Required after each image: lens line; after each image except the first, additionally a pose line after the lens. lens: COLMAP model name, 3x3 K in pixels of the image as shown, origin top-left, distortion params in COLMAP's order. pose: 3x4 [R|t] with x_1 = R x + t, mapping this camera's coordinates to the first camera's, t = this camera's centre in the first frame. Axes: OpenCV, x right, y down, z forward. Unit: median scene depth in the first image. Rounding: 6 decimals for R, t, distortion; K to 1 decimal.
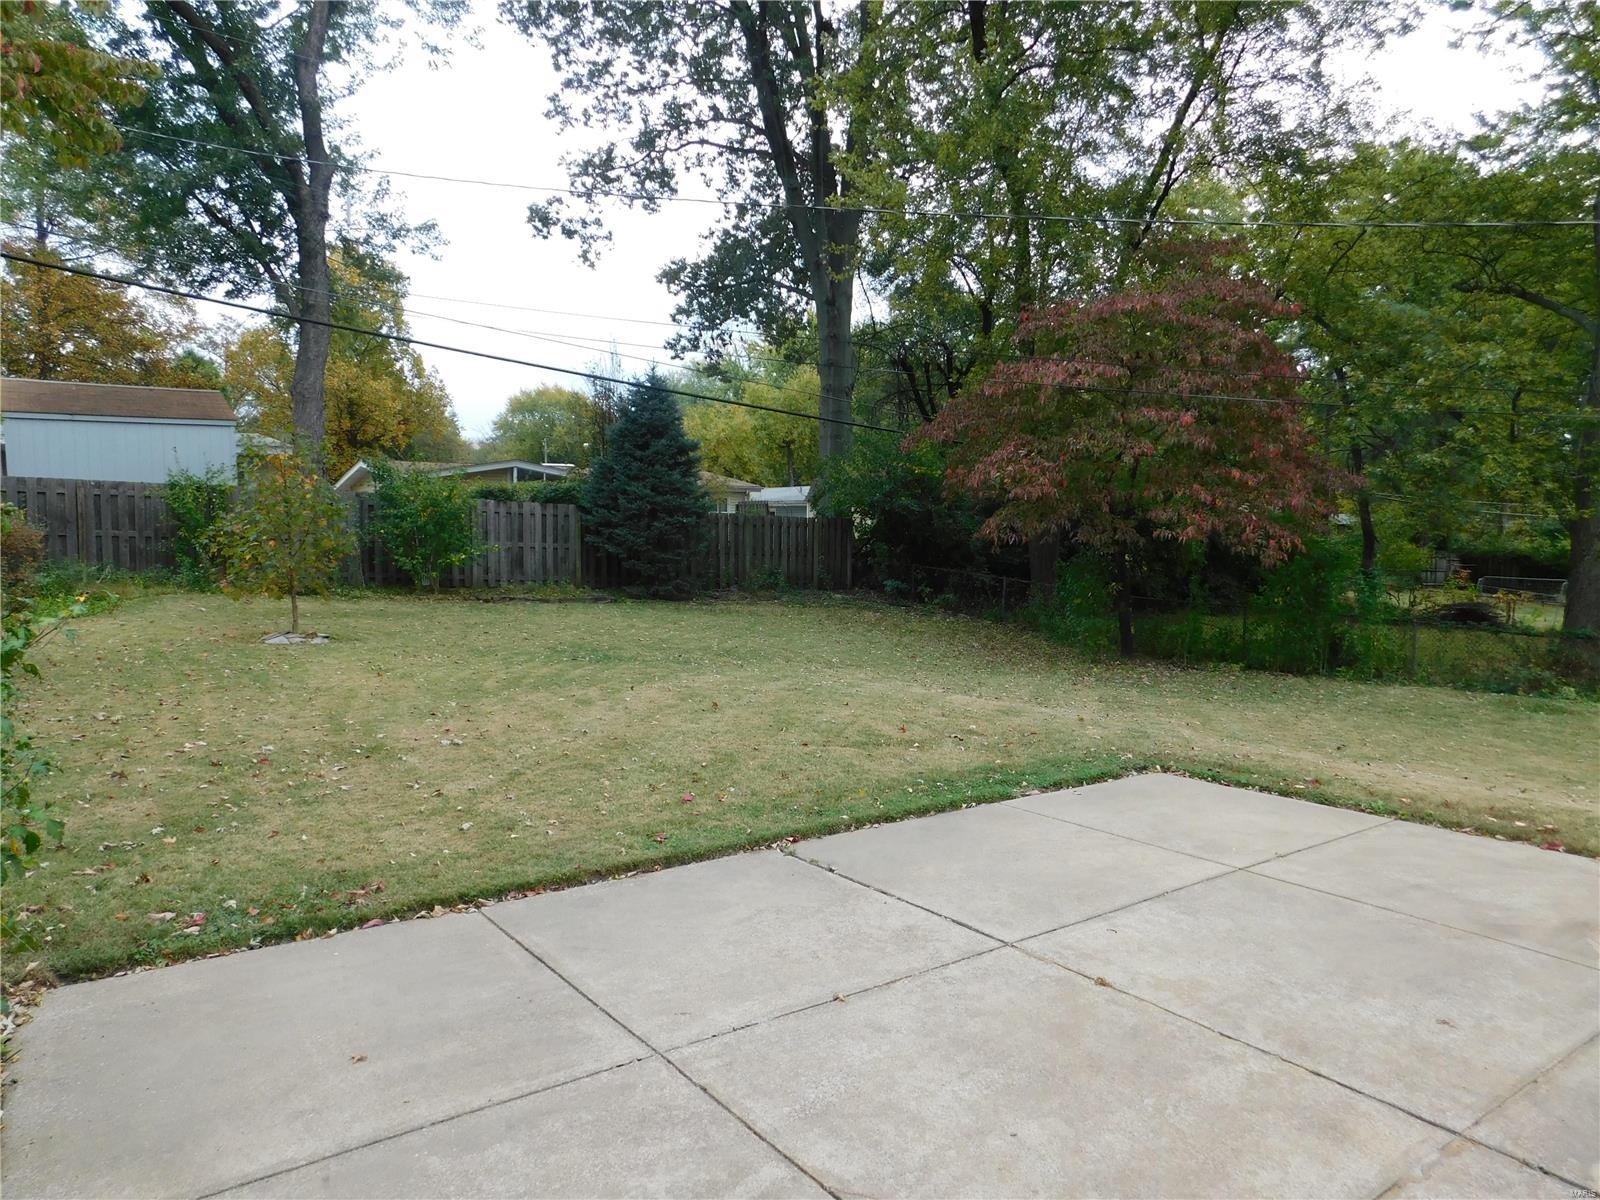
lens RADIAL K [[1040.5, 0, 800.0], [0, 1040.5, 600.0], [0, 0, 1]] dist [-0.063155, 0.002578]
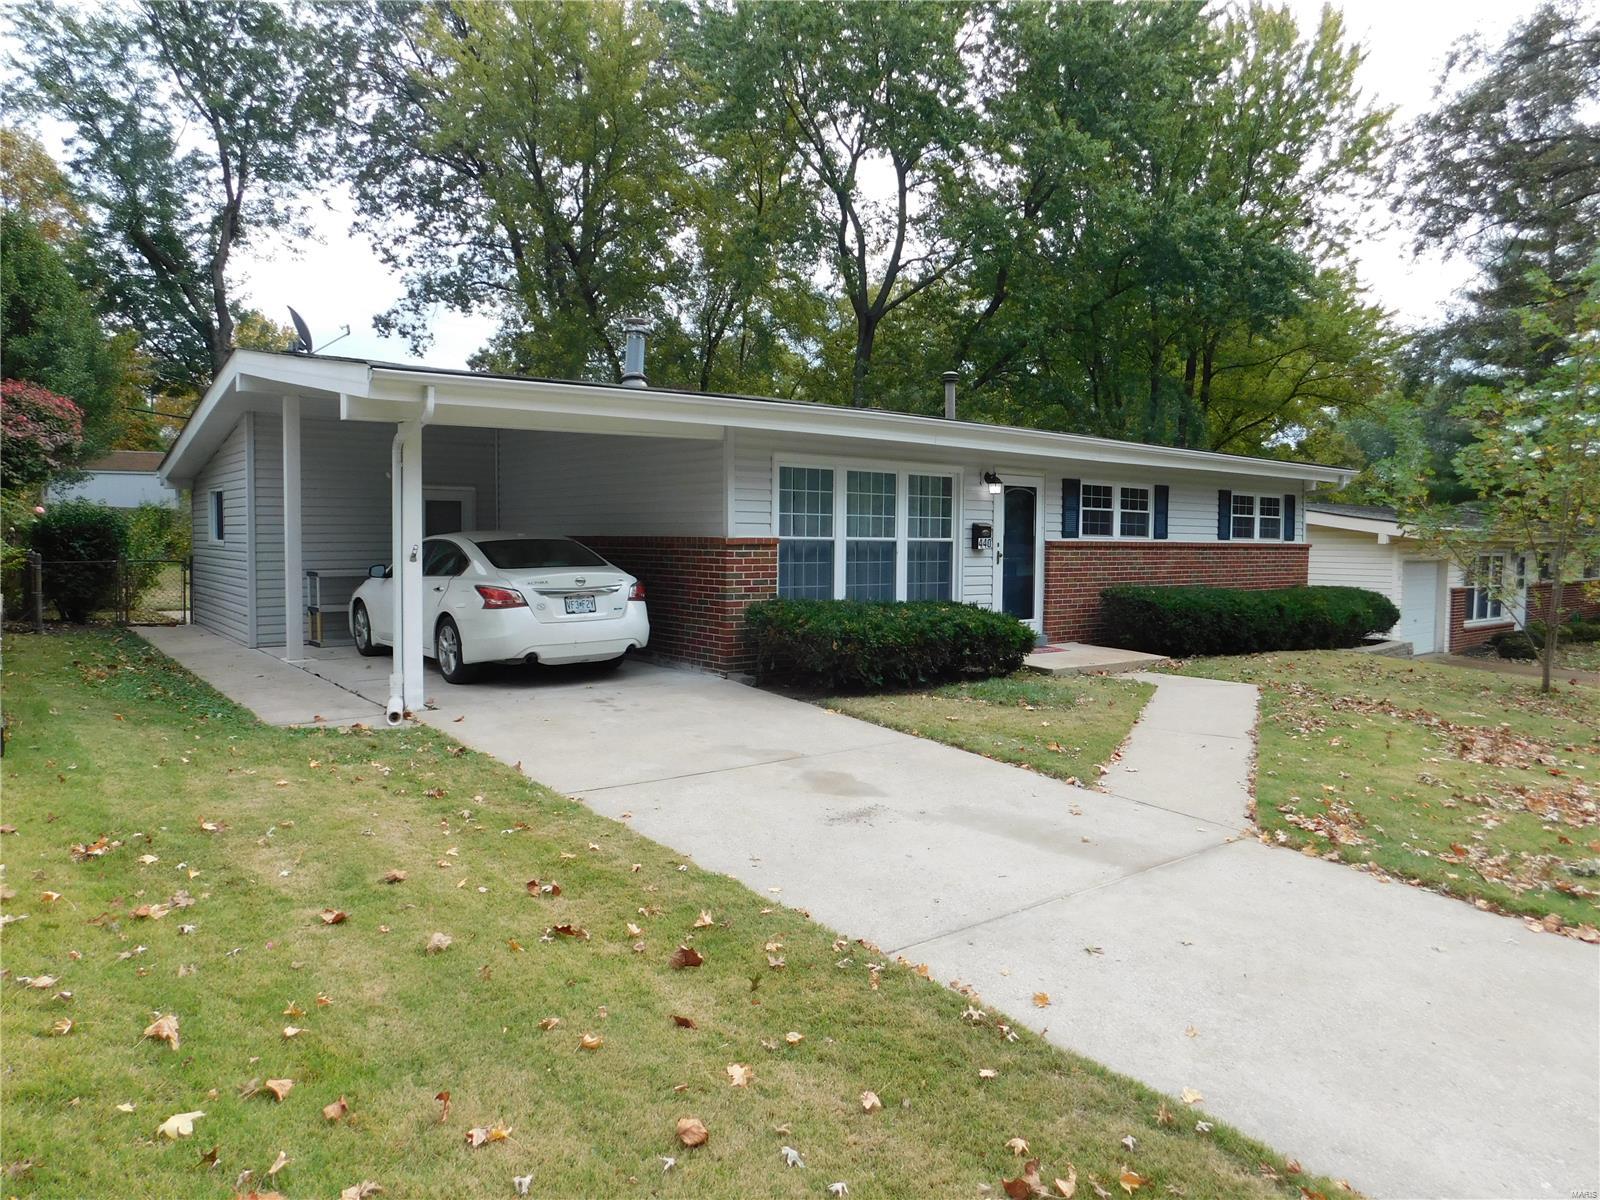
lens RADIAL K [[1040.5, 0, 800.0], [0, 1040.5, 600.0], [0, 0, 1]] dist [-0.063155, 0.002578]
pose [[0.998079, 0.005101, 0.061744, 0.252805], [-0.004350, 0.999915, -0.012302, 0.038444], [-0.061801, 0.012010, 0.998016, -0.493575]]
